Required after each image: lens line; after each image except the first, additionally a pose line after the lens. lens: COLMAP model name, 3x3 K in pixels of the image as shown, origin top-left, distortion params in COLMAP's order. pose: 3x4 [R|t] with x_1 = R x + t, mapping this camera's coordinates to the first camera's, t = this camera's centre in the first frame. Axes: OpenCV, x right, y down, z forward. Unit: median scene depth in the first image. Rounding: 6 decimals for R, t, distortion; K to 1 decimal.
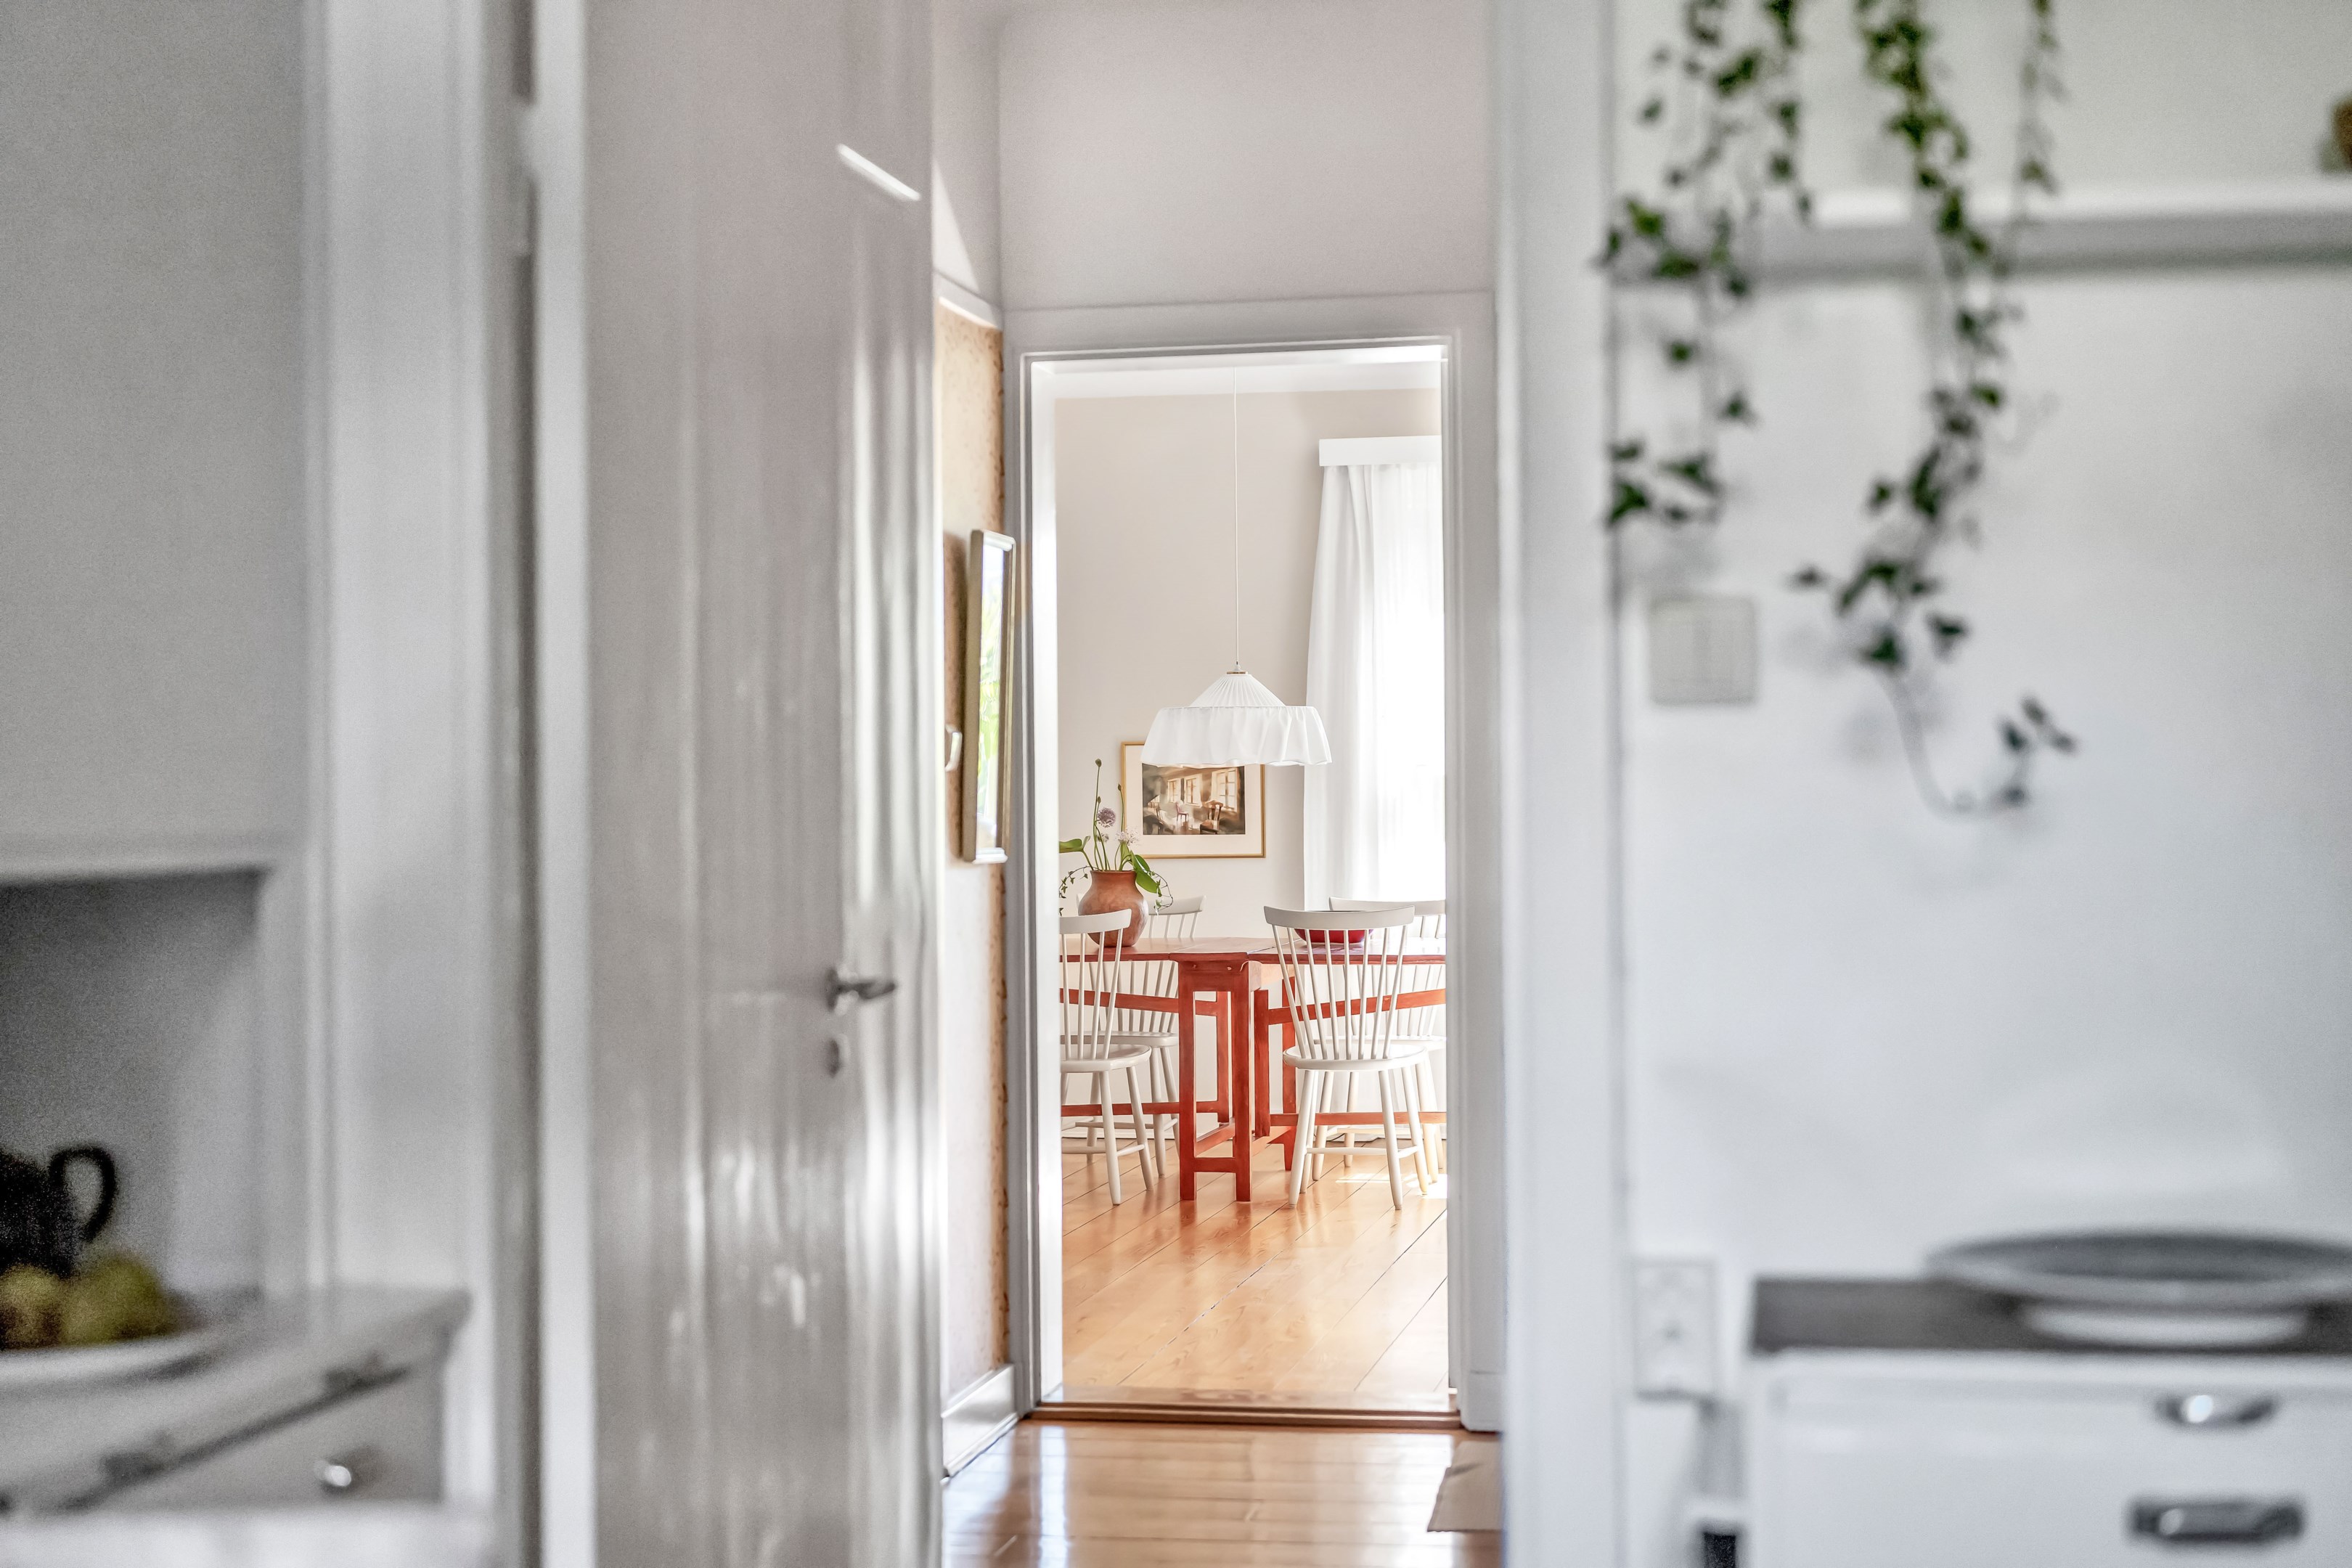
lens RADIAL K [[3390.6, 0, 1176.0], [0, 3390.6, 784.0], [0, 0, 1]] dist [0.008001, -0.031887]
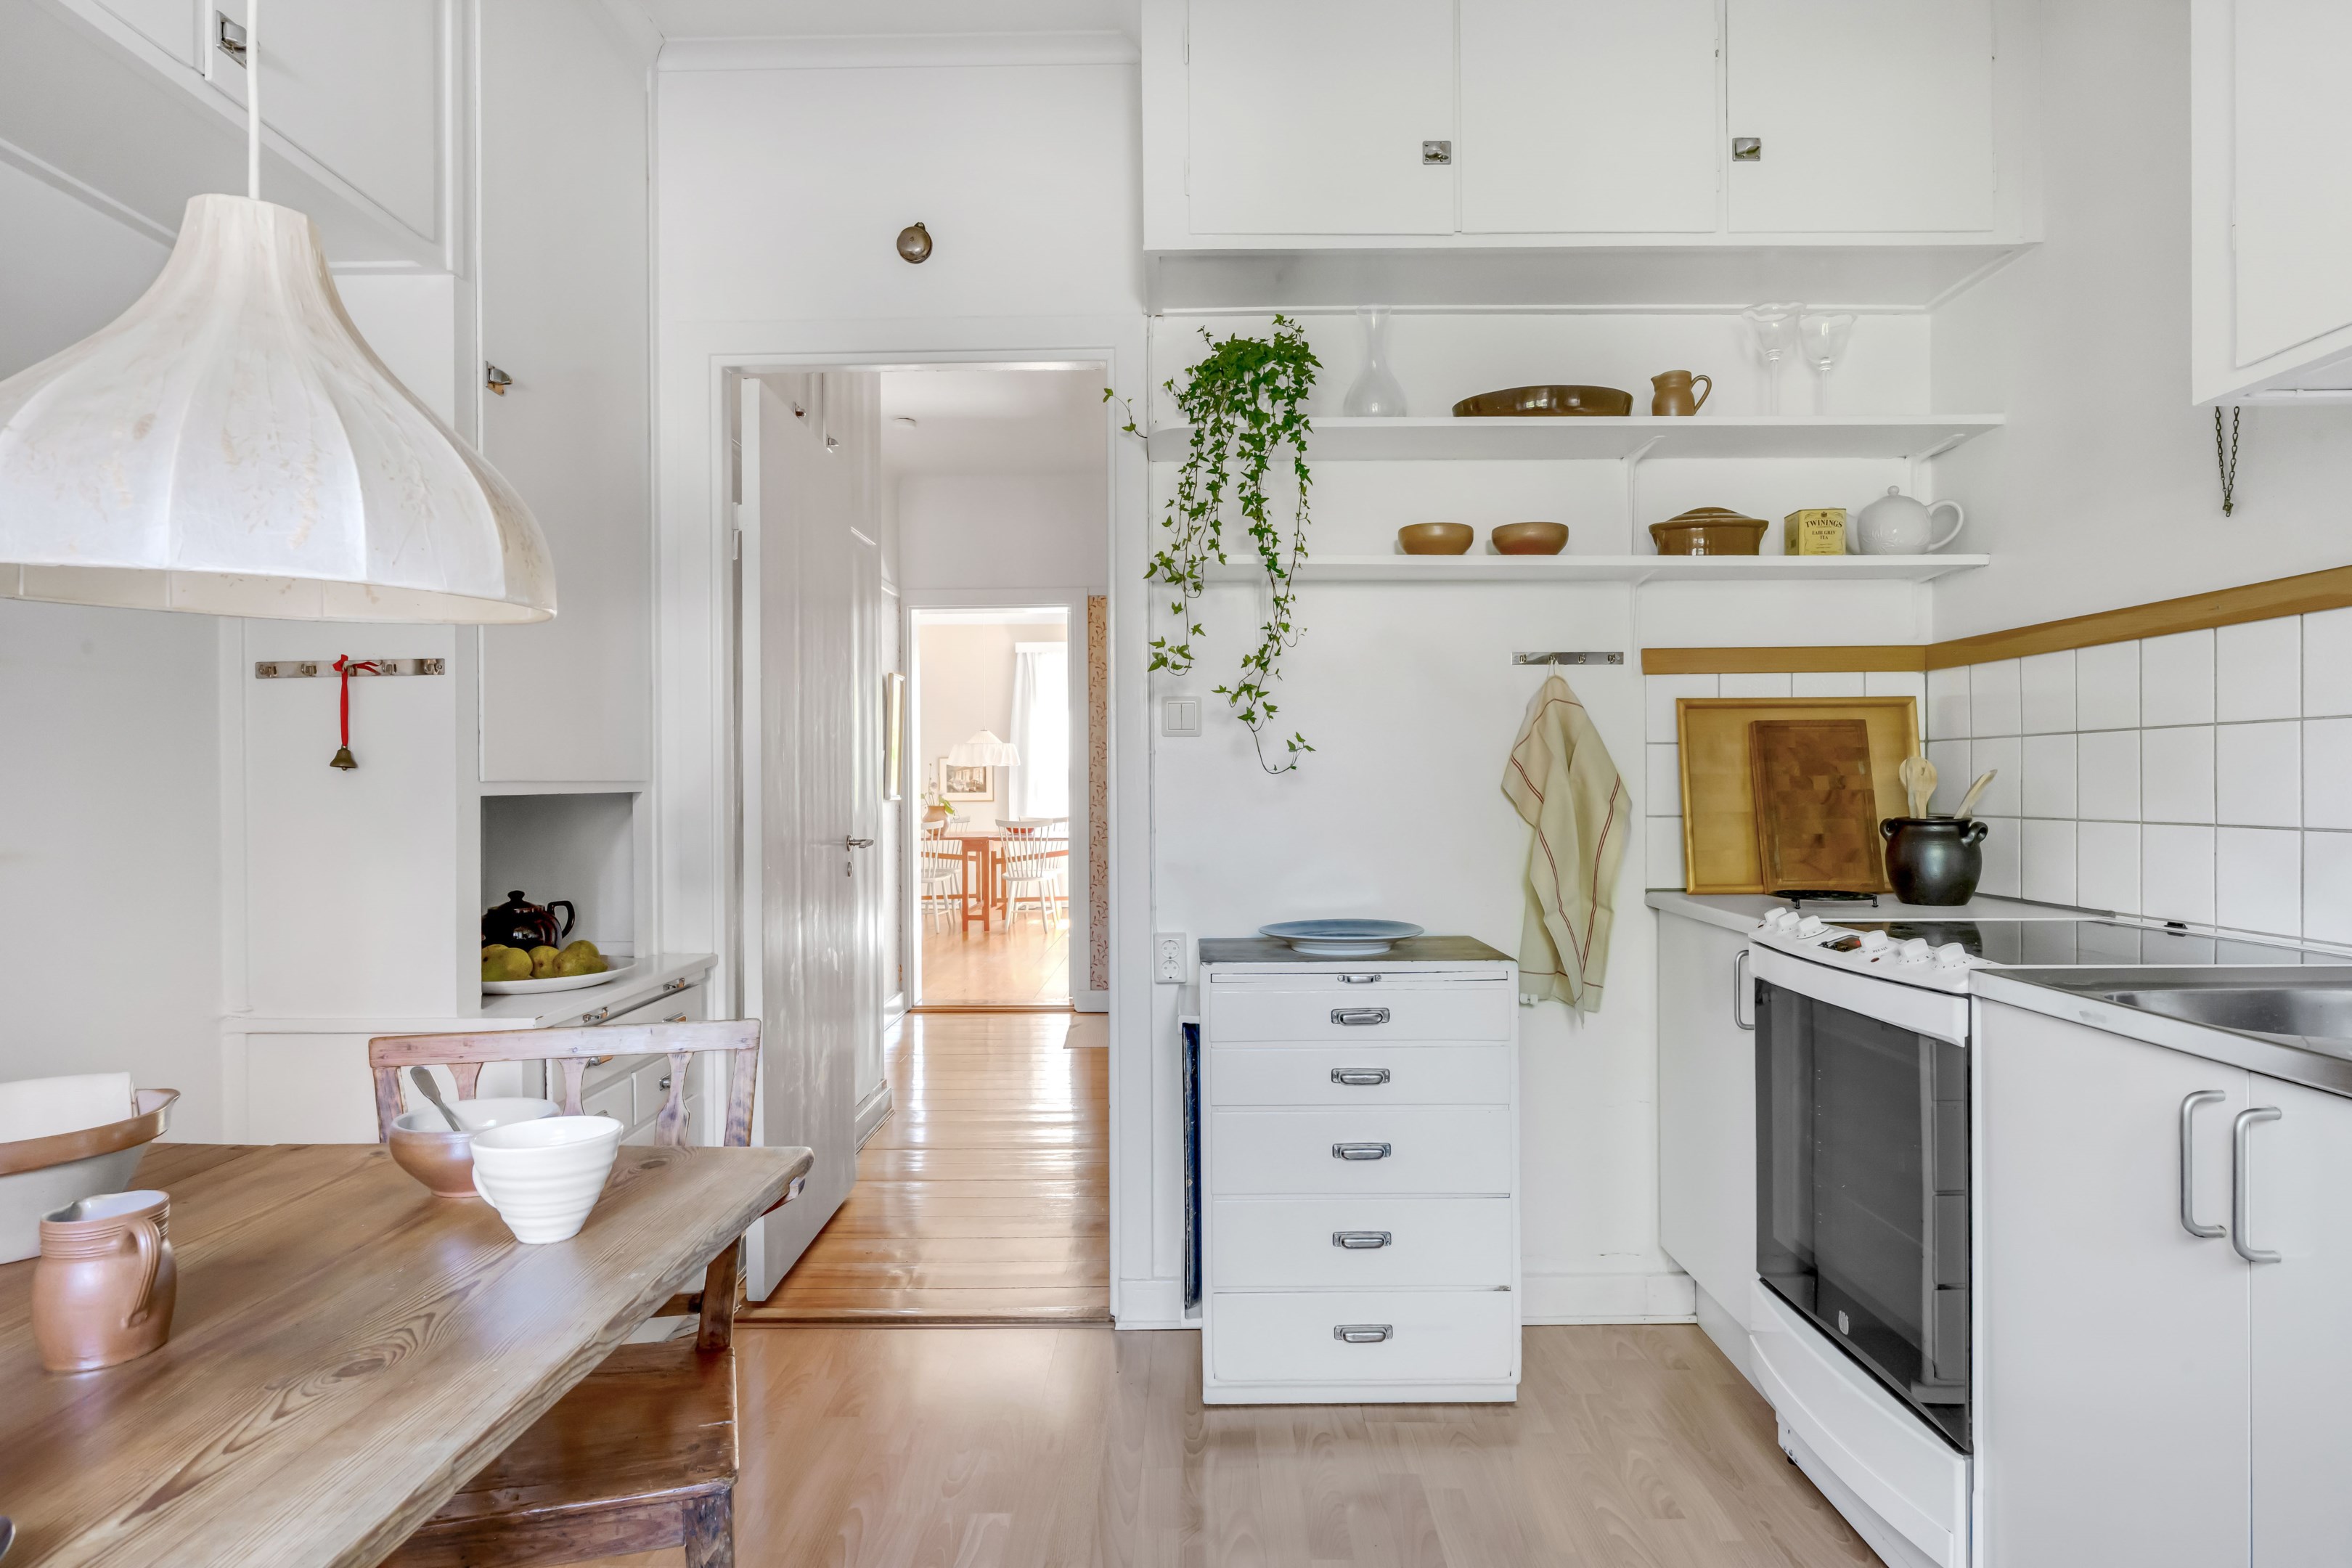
lens RADIAL K [[1310.3, 0, 1176.0], [0, 1310.3, 784.0], [0, 0, 1]] dist [-0.002003, 0.000158]
pose [[0.983959, 0.004940, 0.178325, -0.041080], [-0.005351, 0.999984, 0.001828, 0.014479], [-0.178314, -0.002752, 0.983970, -0.061418]]
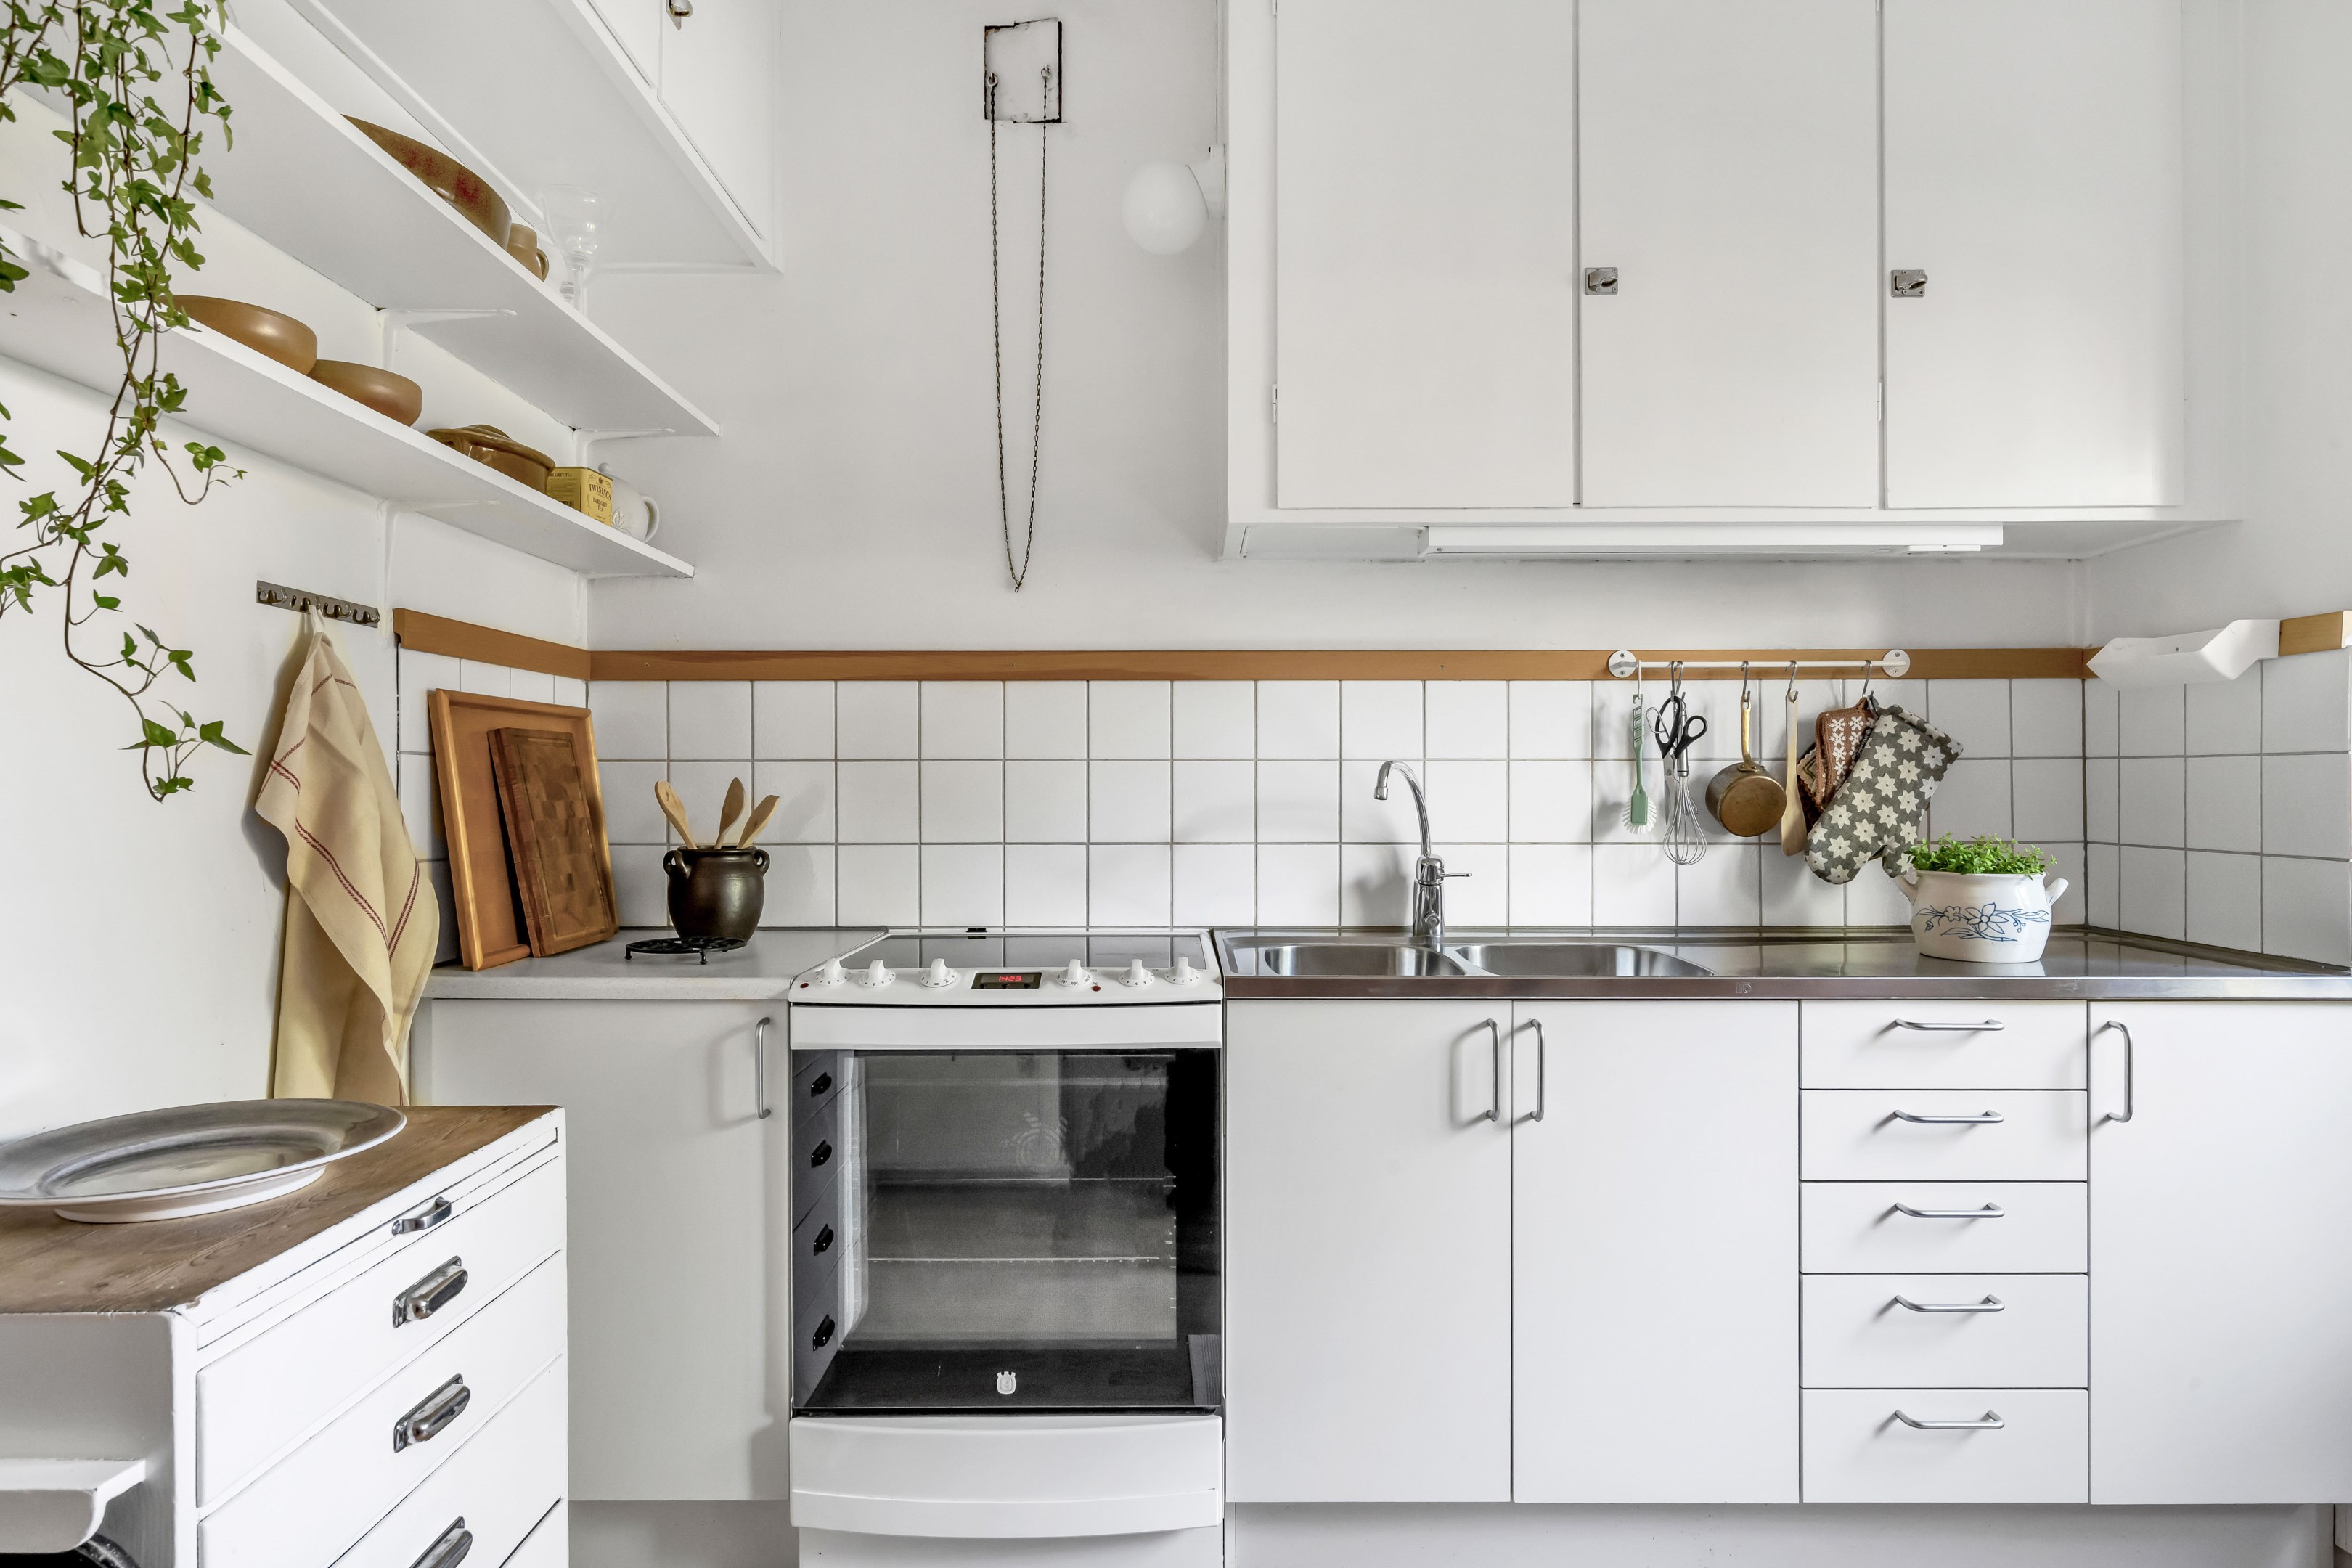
lens RADIAL K [[1310.3, 0, 1176.0], [0, 1310.3, 784.0], [0, 0, 1]] dist [-0.002003, 0.000158]
pose [[-0.198279, 0.014266, 0.980042, -0.263445], [-0.000613, 0.999892, -0.014679, 0.007618], [-0.980145, -0.003512, -0.198249, 0.714528]]
